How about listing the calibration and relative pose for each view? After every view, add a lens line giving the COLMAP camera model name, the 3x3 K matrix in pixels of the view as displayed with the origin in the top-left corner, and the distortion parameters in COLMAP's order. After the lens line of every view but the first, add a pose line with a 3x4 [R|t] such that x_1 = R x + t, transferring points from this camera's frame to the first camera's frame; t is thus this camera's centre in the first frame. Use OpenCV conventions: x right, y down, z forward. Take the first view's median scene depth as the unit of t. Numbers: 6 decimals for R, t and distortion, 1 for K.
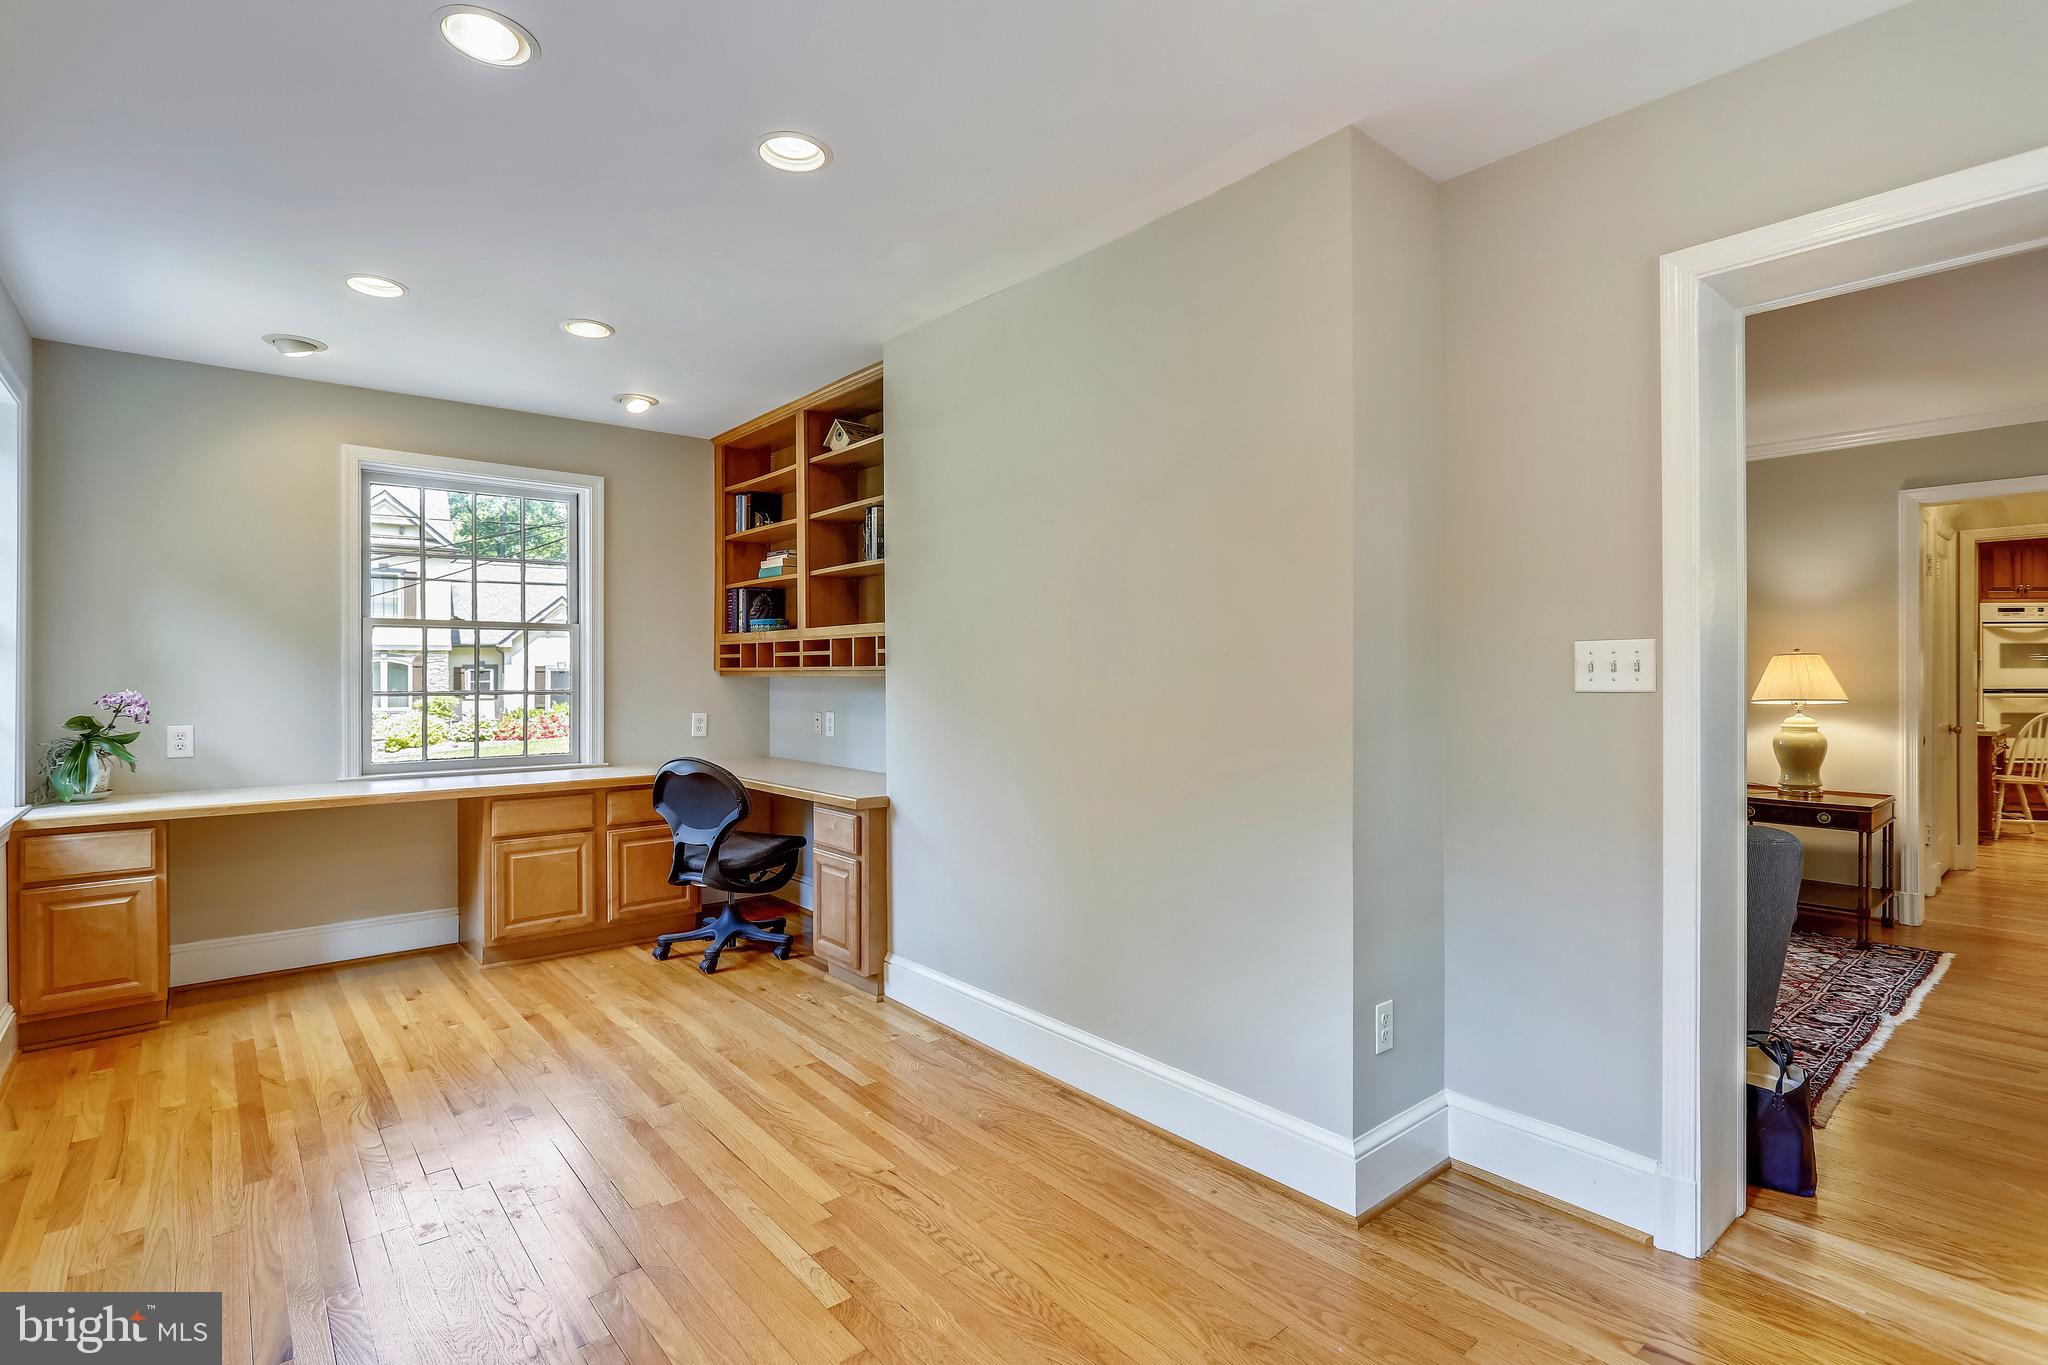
lens RADIAL K [[980.2, 0, 1015.5], [0, 980.2, 676.1], [0, 0, 1]] dist [-0.006357, 0.002157]
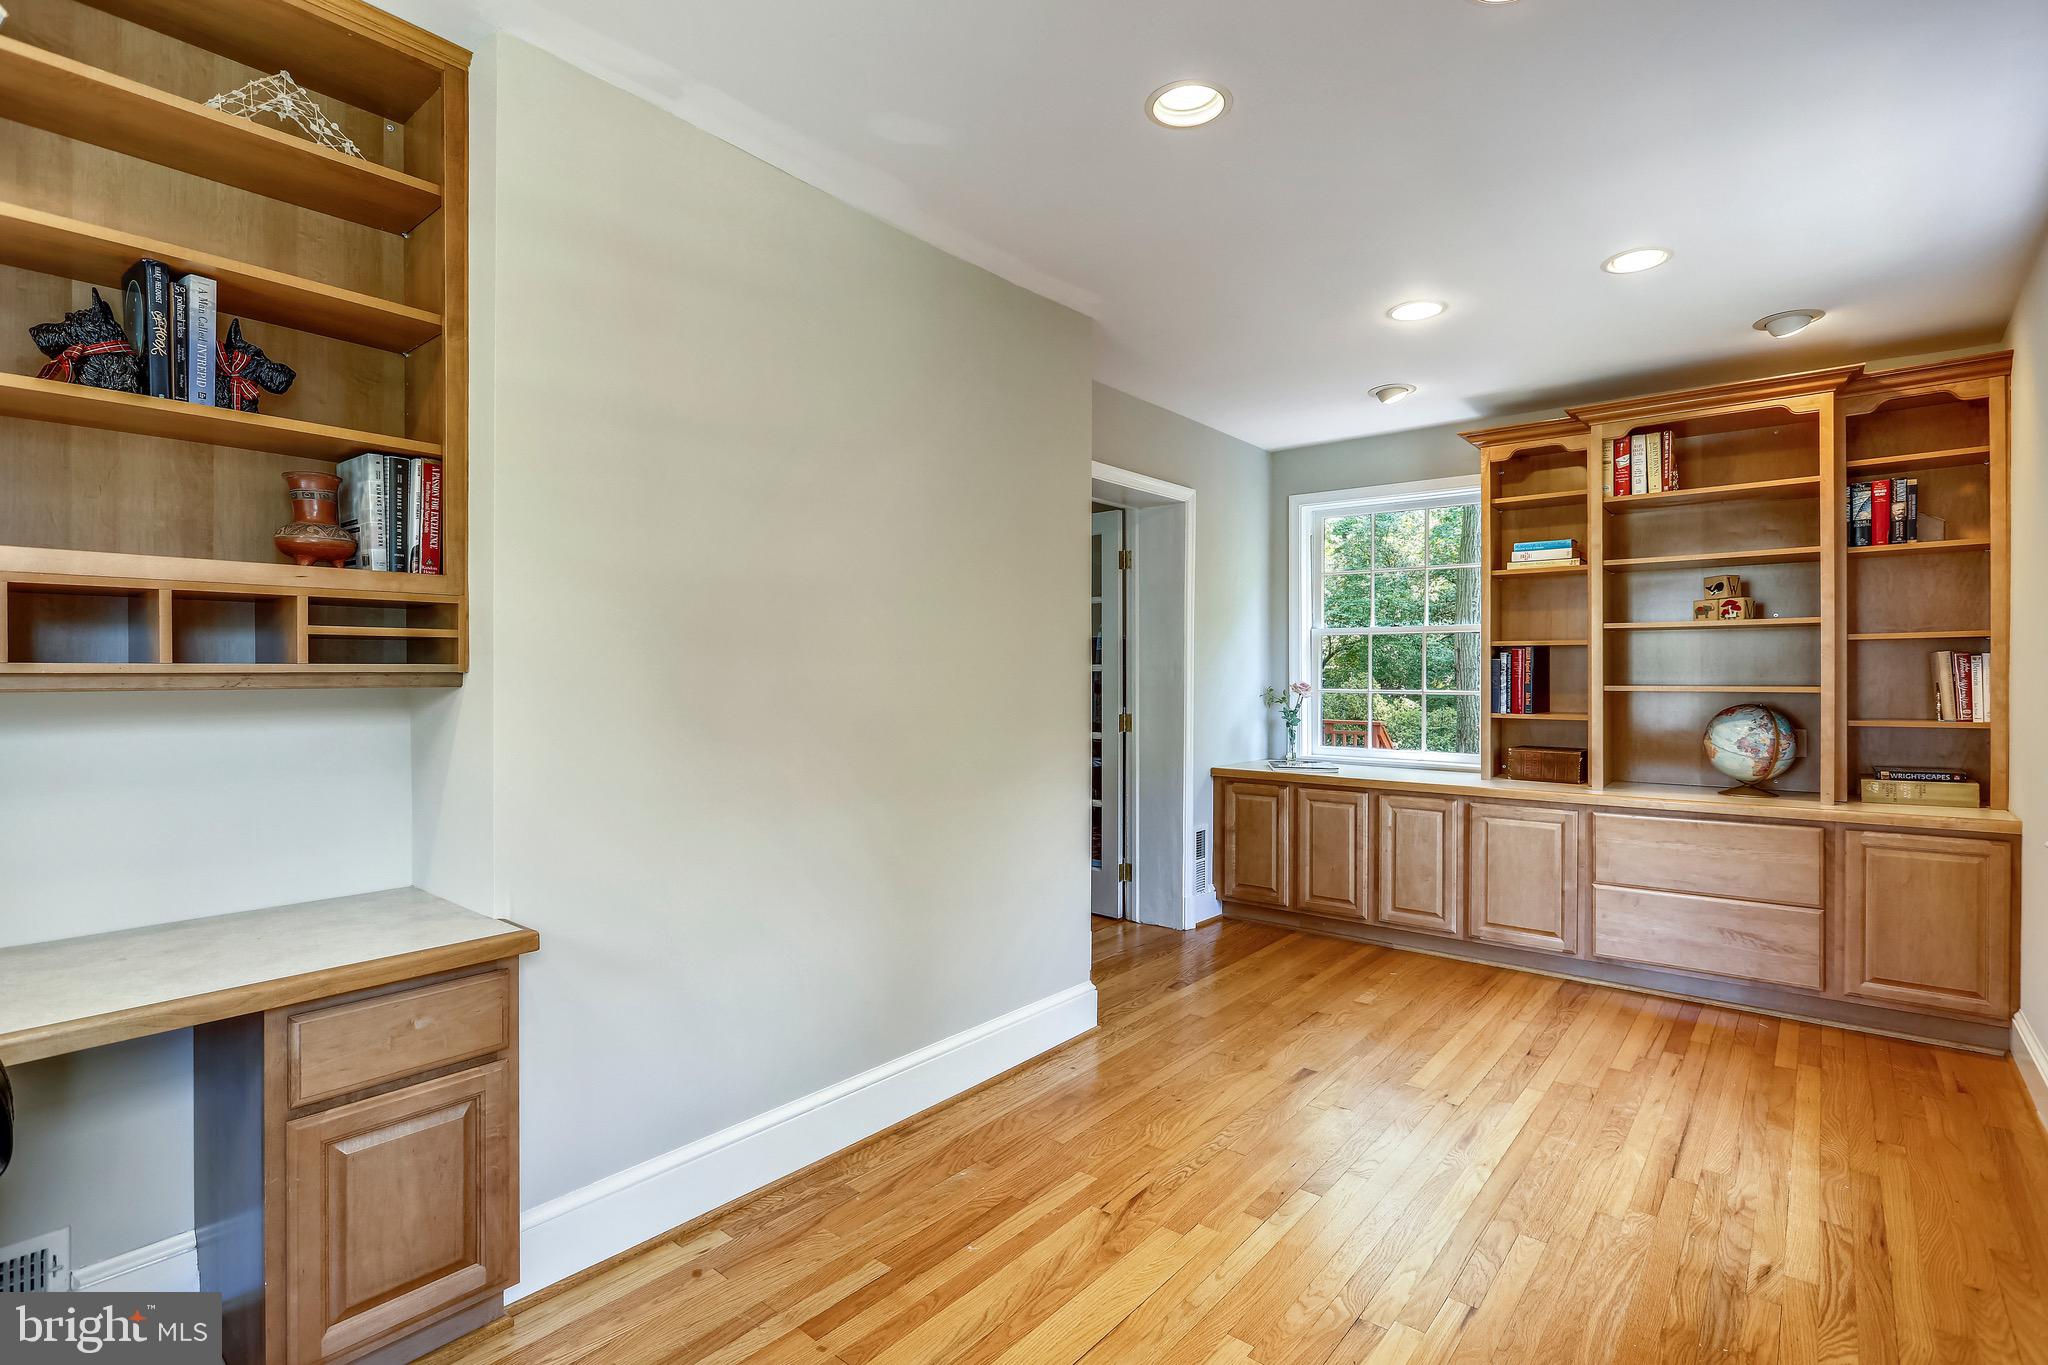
lens RADIAL K [[980.2, 0, 1015.5], [0, 980.2, 676.1], [0, 0, 1]] dist [-0.006357, 0.002157]
pose [[-0.187232, 0.004222, 0.982307, -0.840473], [0.004174, 0.999985, -0.003502, -0.001838], [-0.982307, 0.003445, -0.187247, 1.016207]]
